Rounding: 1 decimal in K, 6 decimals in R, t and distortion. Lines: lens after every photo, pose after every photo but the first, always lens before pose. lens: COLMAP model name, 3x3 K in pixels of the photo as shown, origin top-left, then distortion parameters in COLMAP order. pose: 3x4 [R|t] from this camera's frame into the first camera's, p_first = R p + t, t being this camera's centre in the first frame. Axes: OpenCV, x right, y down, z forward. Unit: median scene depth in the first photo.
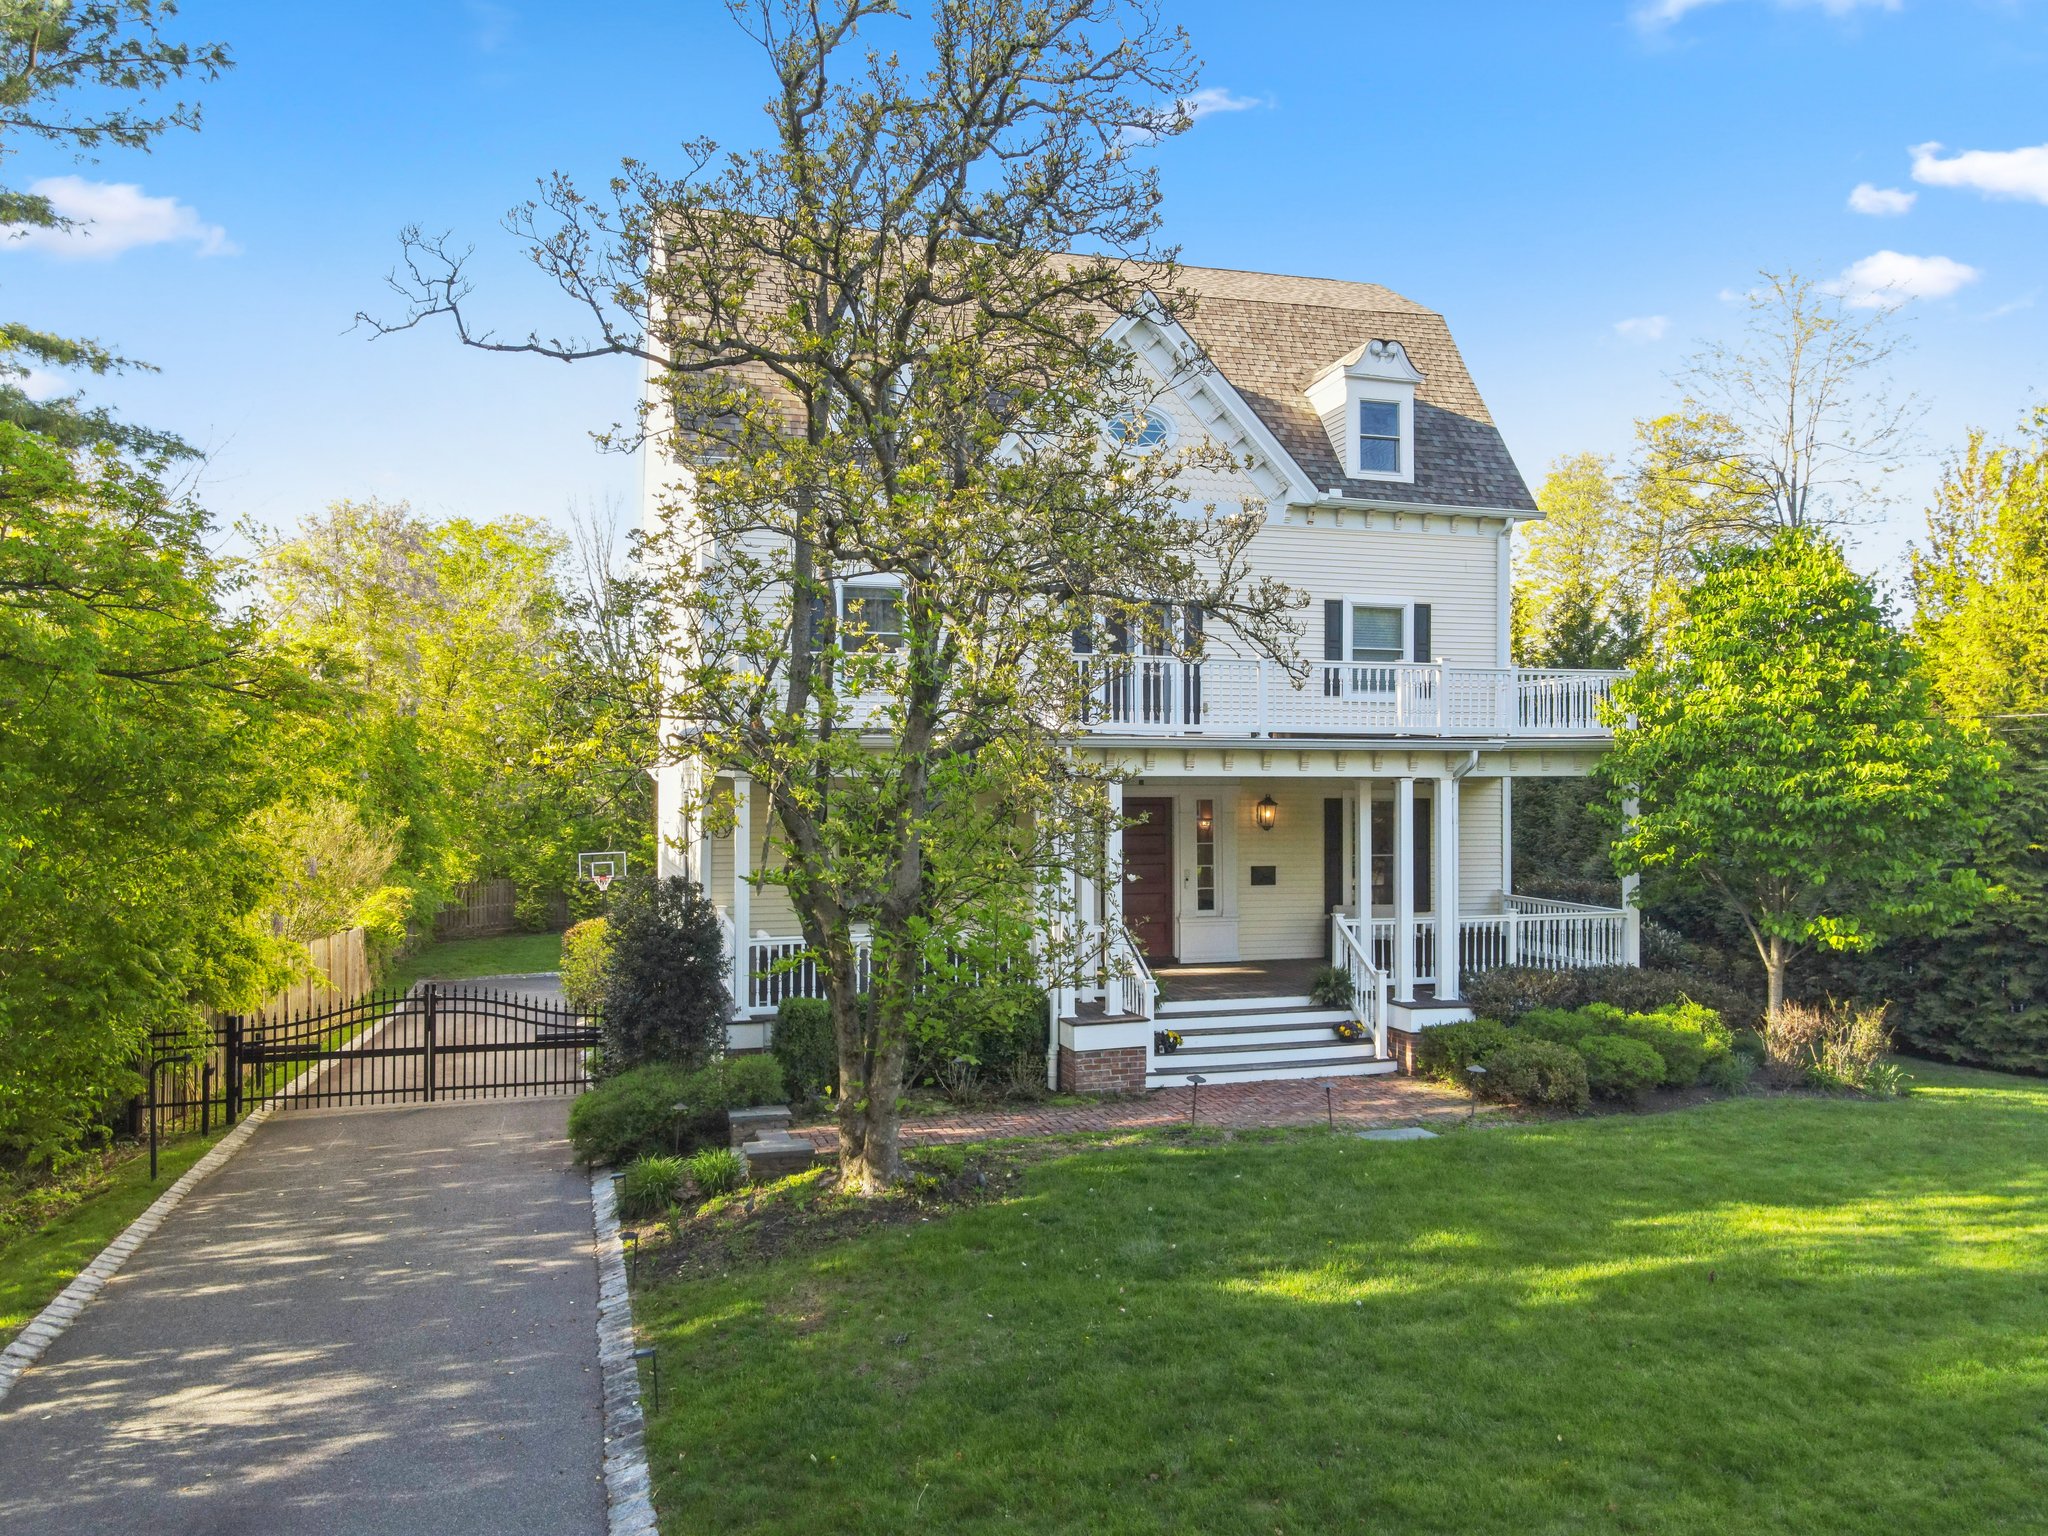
lens RADIAL K [[1493.3, 0, 1035.1], [0, 1493.3, 781.9], [0, 0, 1]] dist [0.011579, 0.009117]
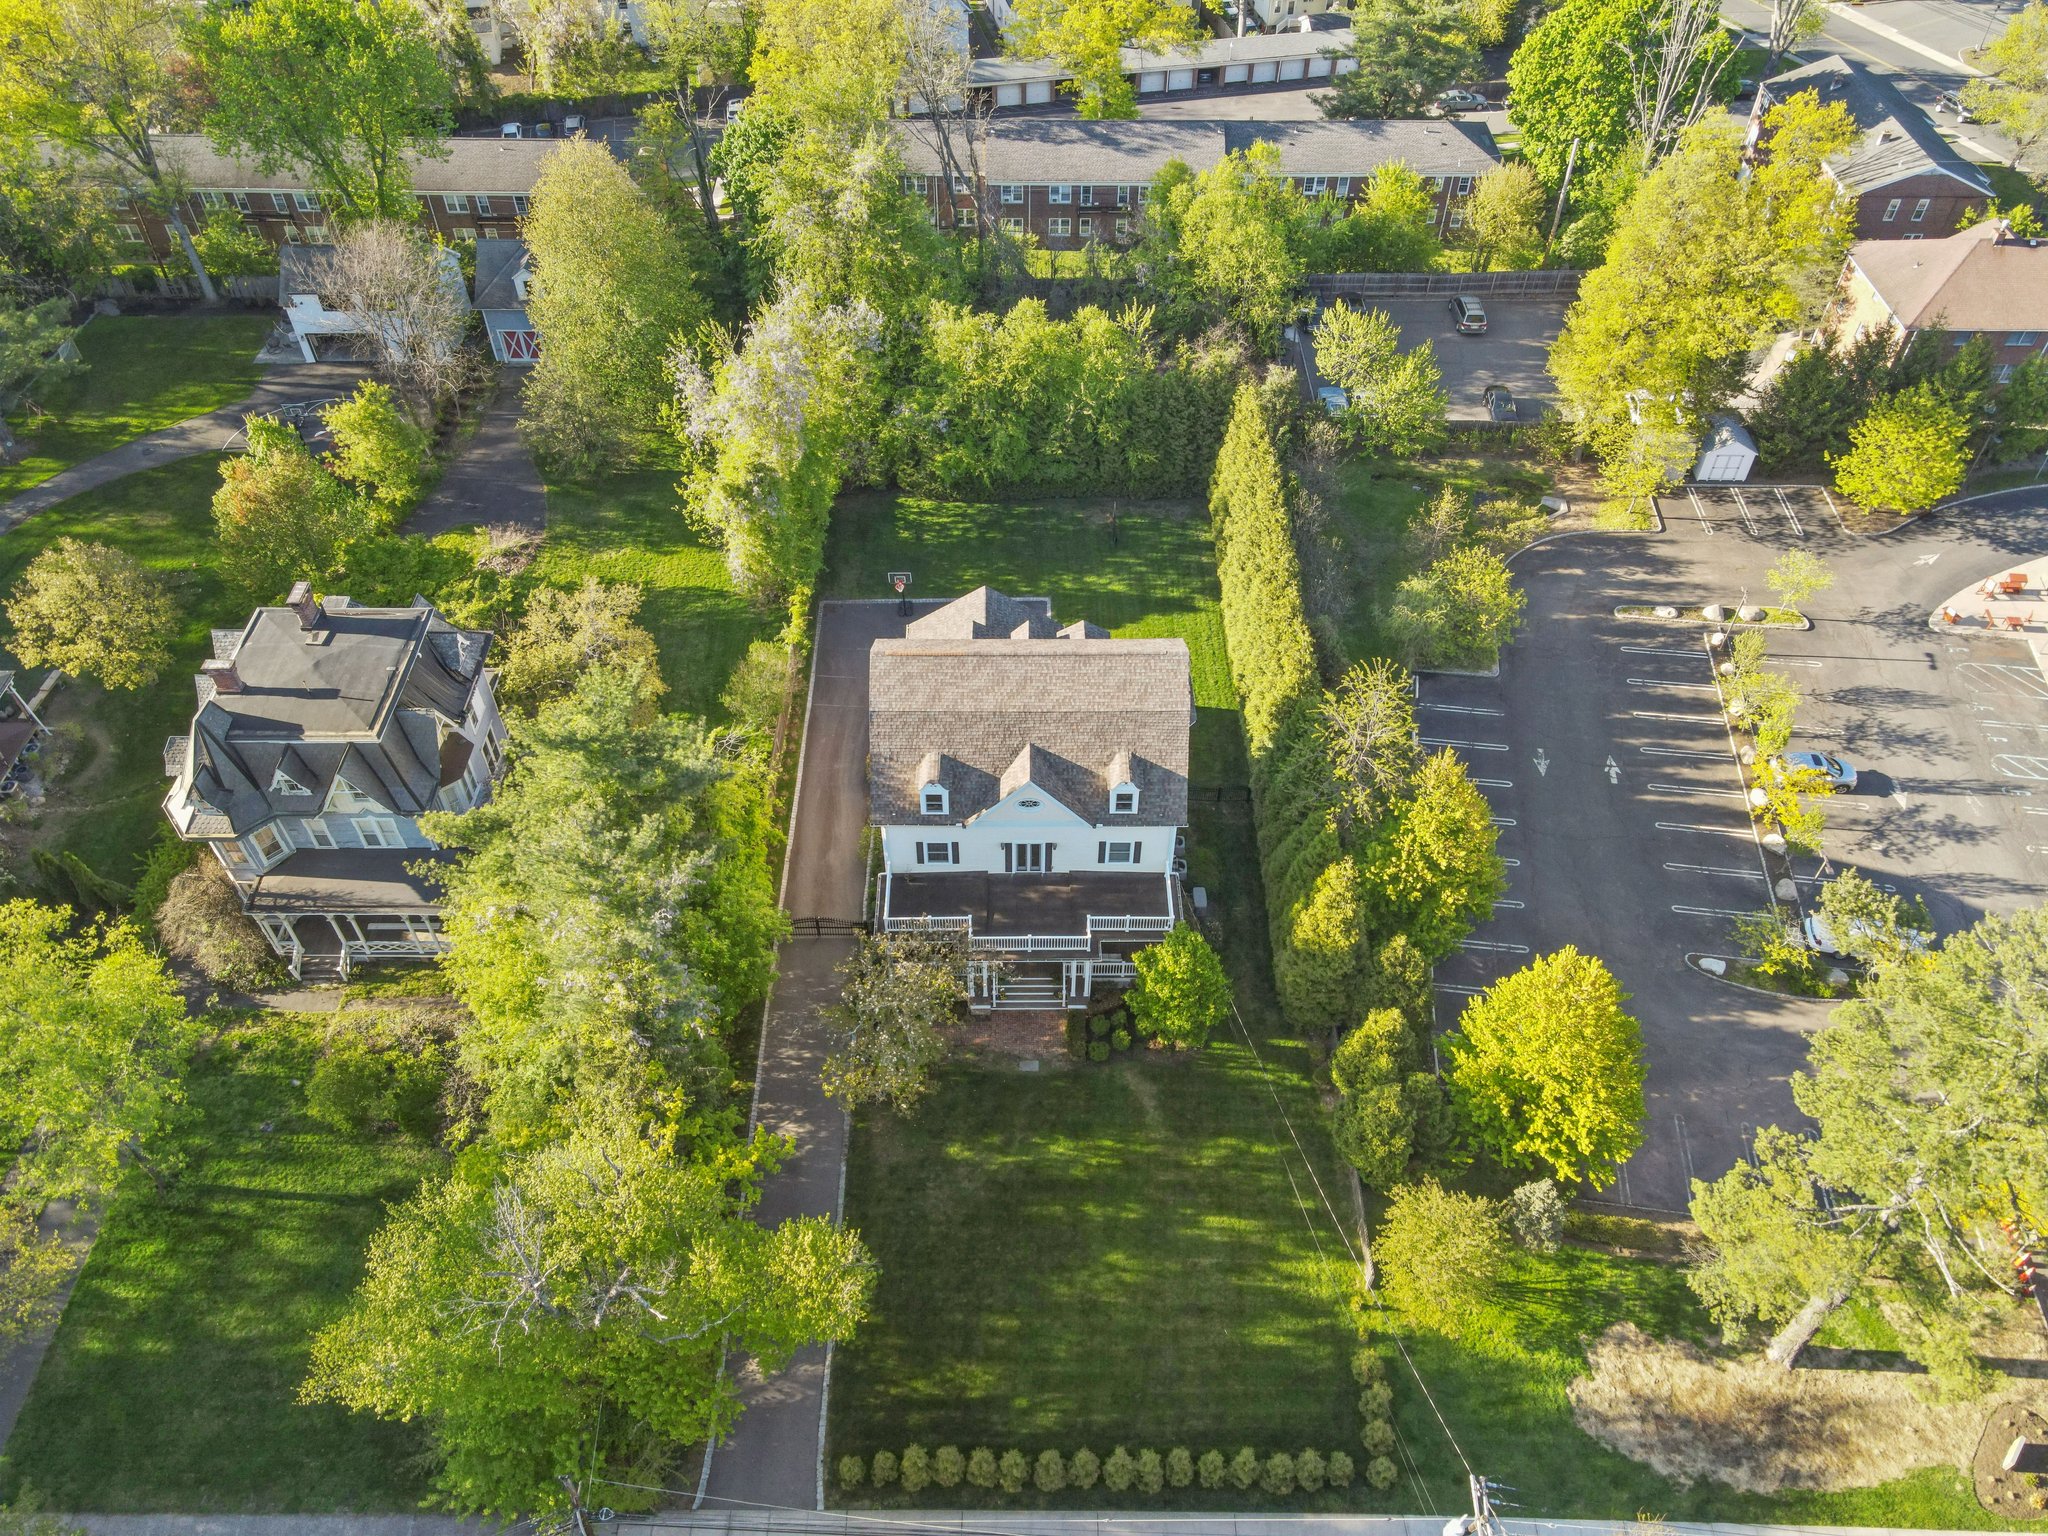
lens RADIAL K [[1493.3, 0, 1035.1], [0, 1493.3, 781.9], [0, 0, 1]] dist [0.011579, 0.009117]
pose [[0.958703, 0.215579, -0.185511, 0.738126], [-0.008824, 0.674500, 0.738222, -2.917069], [0.284272, -0.706099, 0.648547, -1.001917]]
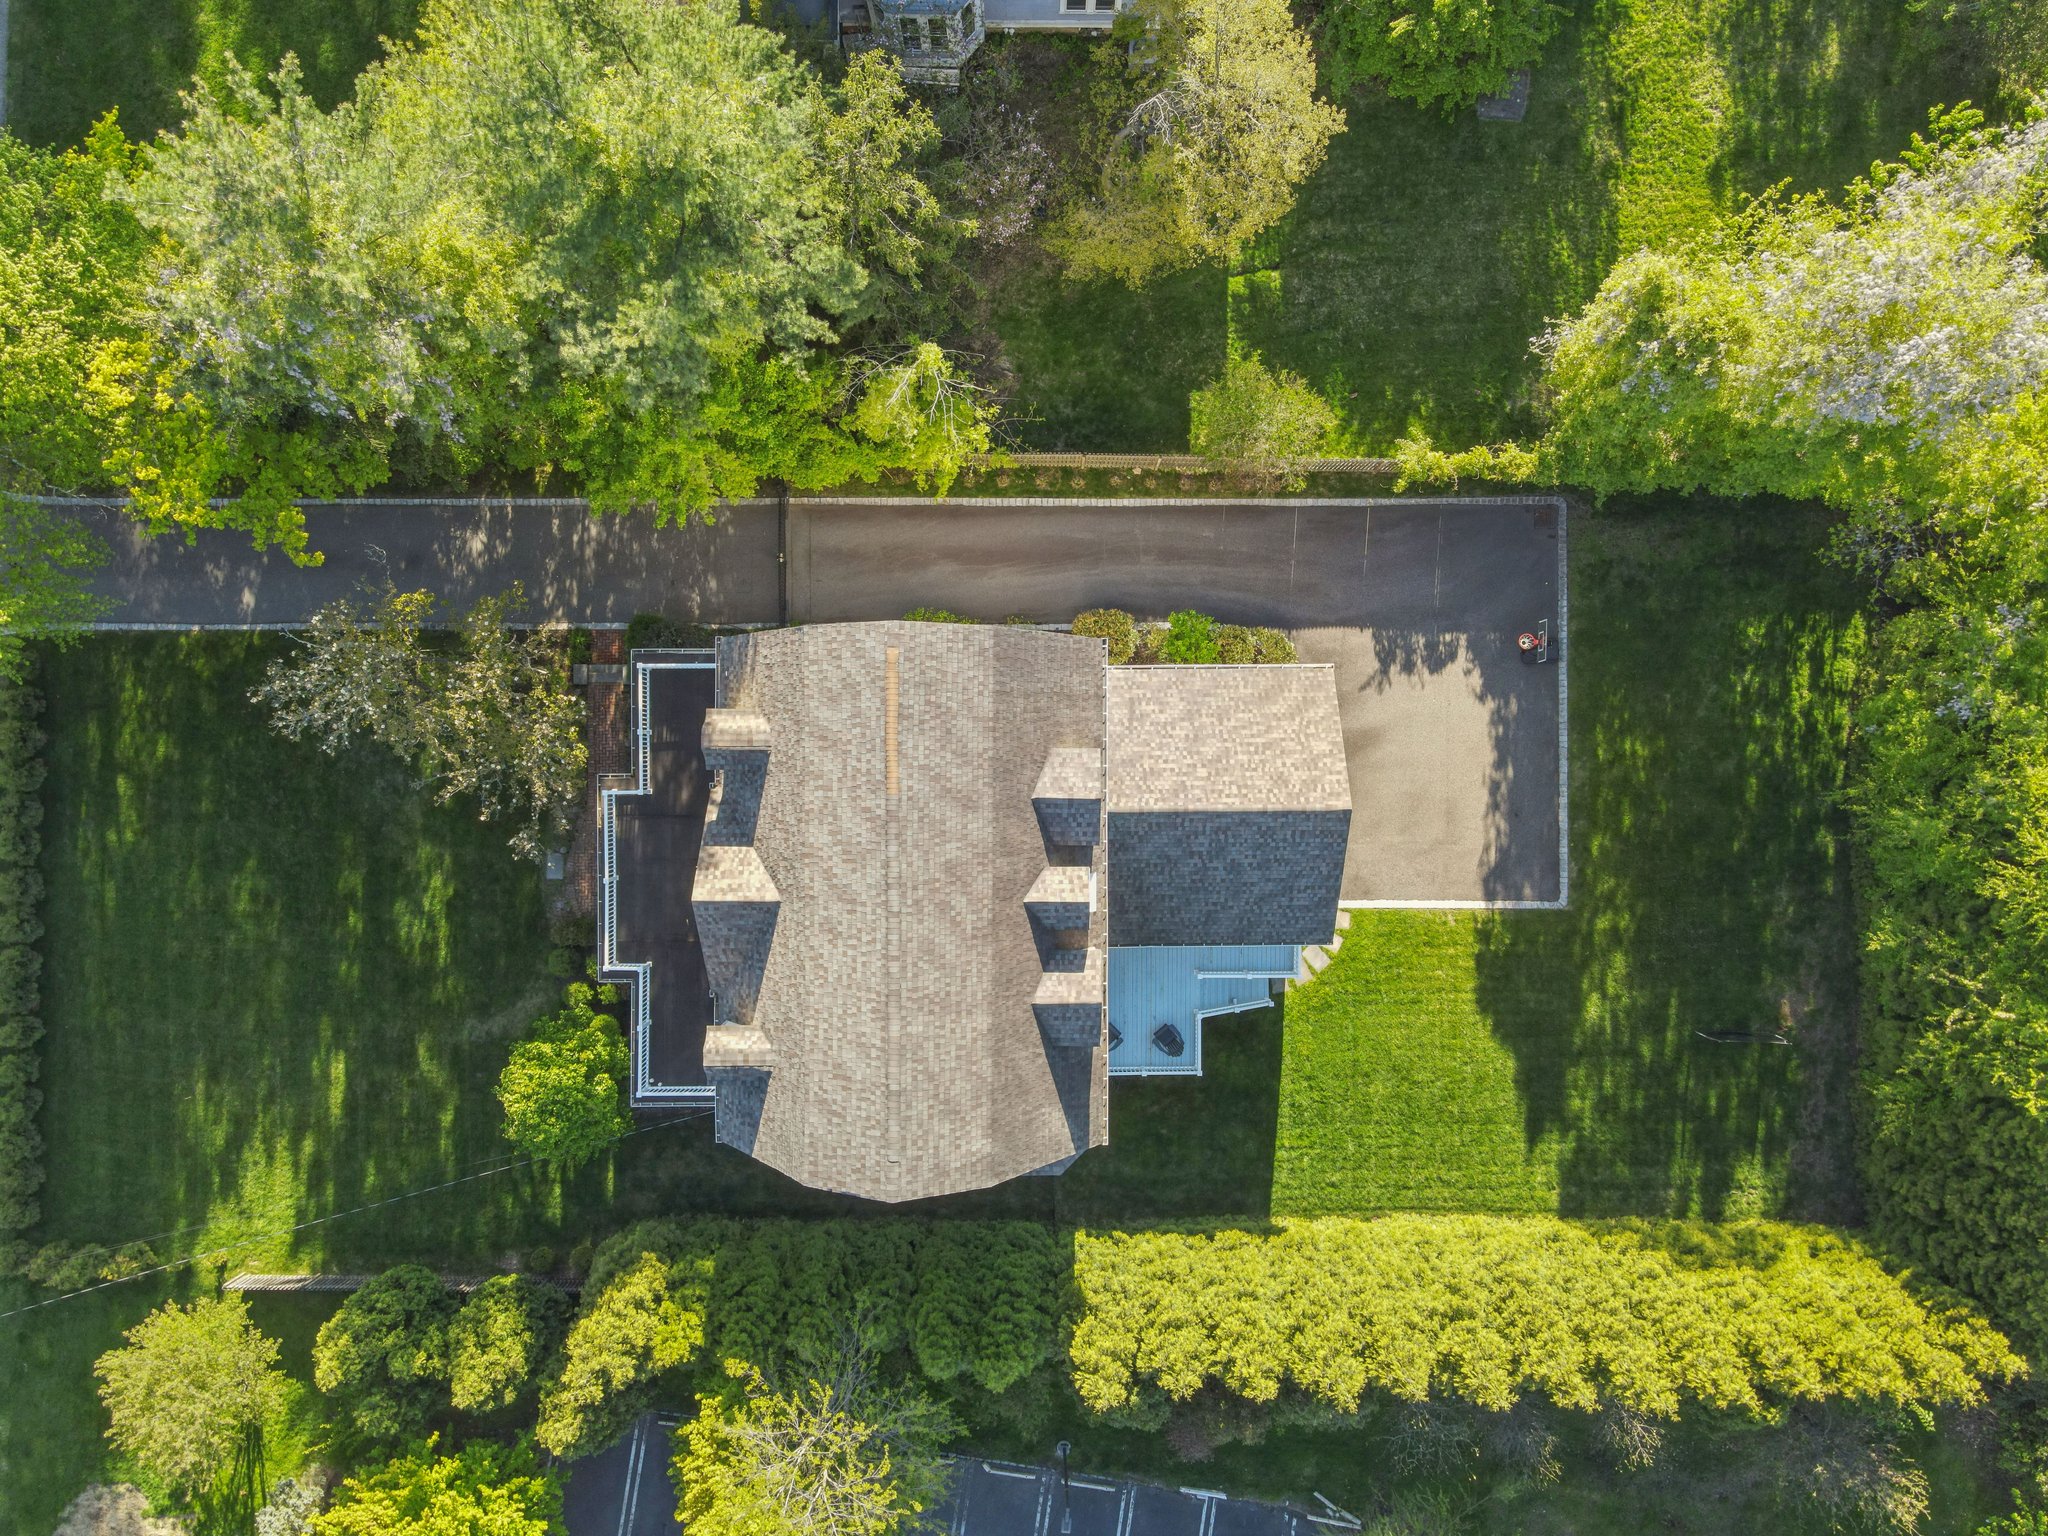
lens RADIAL K [[1439.7, 0, 1004.5], [0, 1439.7, 776.8], [0, 0, 1]] dist [0.019326, 0.003450]
pose [[-0.292067, 0.956205, 0.019235, -0.241761], [0.011376, -0.016637, 0.999797, -2.351866], [0.956330, 0.292226, -0.006019, 1.590982]]
